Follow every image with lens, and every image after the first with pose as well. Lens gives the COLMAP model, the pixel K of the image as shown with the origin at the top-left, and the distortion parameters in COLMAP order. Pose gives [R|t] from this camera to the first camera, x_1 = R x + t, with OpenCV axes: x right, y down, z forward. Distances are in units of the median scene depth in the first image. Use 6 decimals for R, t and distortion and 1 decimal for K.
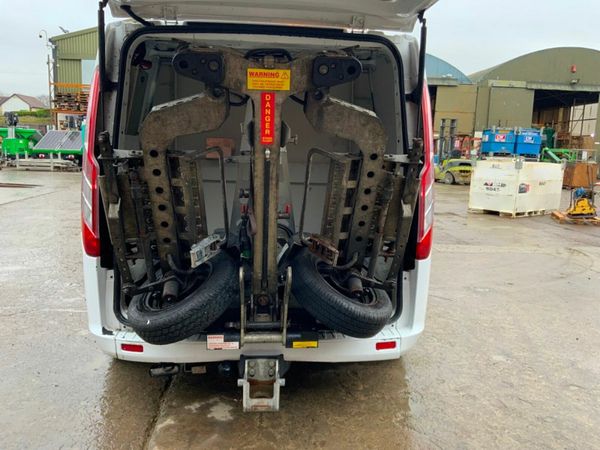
lens RADIAL K [[493.7, 0, 300.0], [0, 493.7, 225.0], [0, 0, 1]] dist [0.067430, -0.116275]
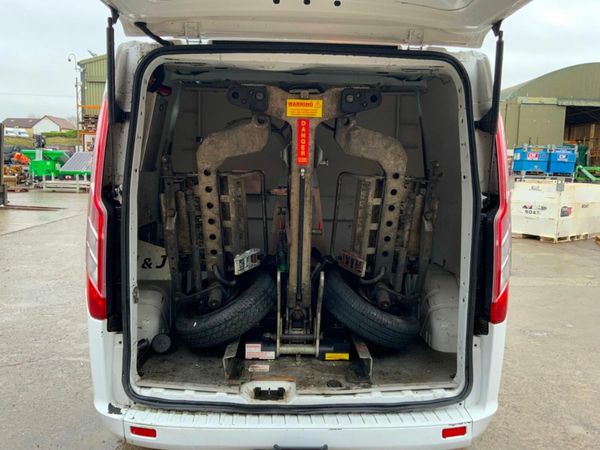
lens RADIAL K [[493.7, 0, 300.0], [0, 493.7, 225.0], [0, 0, 1]] dist [0.067430, -0.116275]
pose [[0.998970, -0.000920, -0.045371, -0.032886], [-0.000683, 0.999376, -0.035309, -0.053284], [0.045375, 0.035304, 0.998346, 0.143713]]
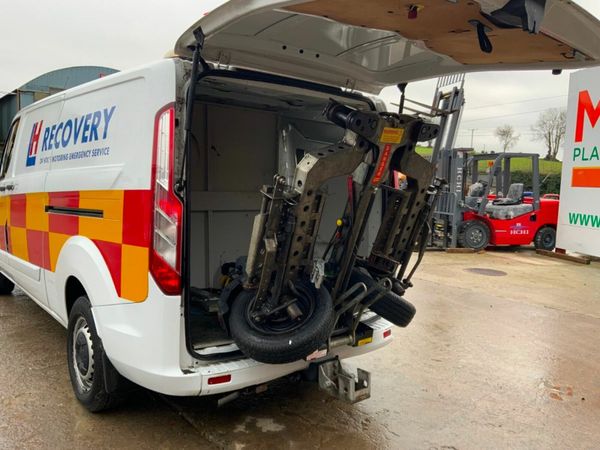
lens RADIAL K [[493.7, 0, 300.0], [0, 493.7, 225.0], [0, 0, 1]] dist [0.067430, -0.116275]
pose [[0.817819, -0.056494, 0.572696, -0.622014], [0.077379, 0.996928, -0.012156, -0.035584], [-0.570250, 0.054256, 0.819678, 0.044330]]
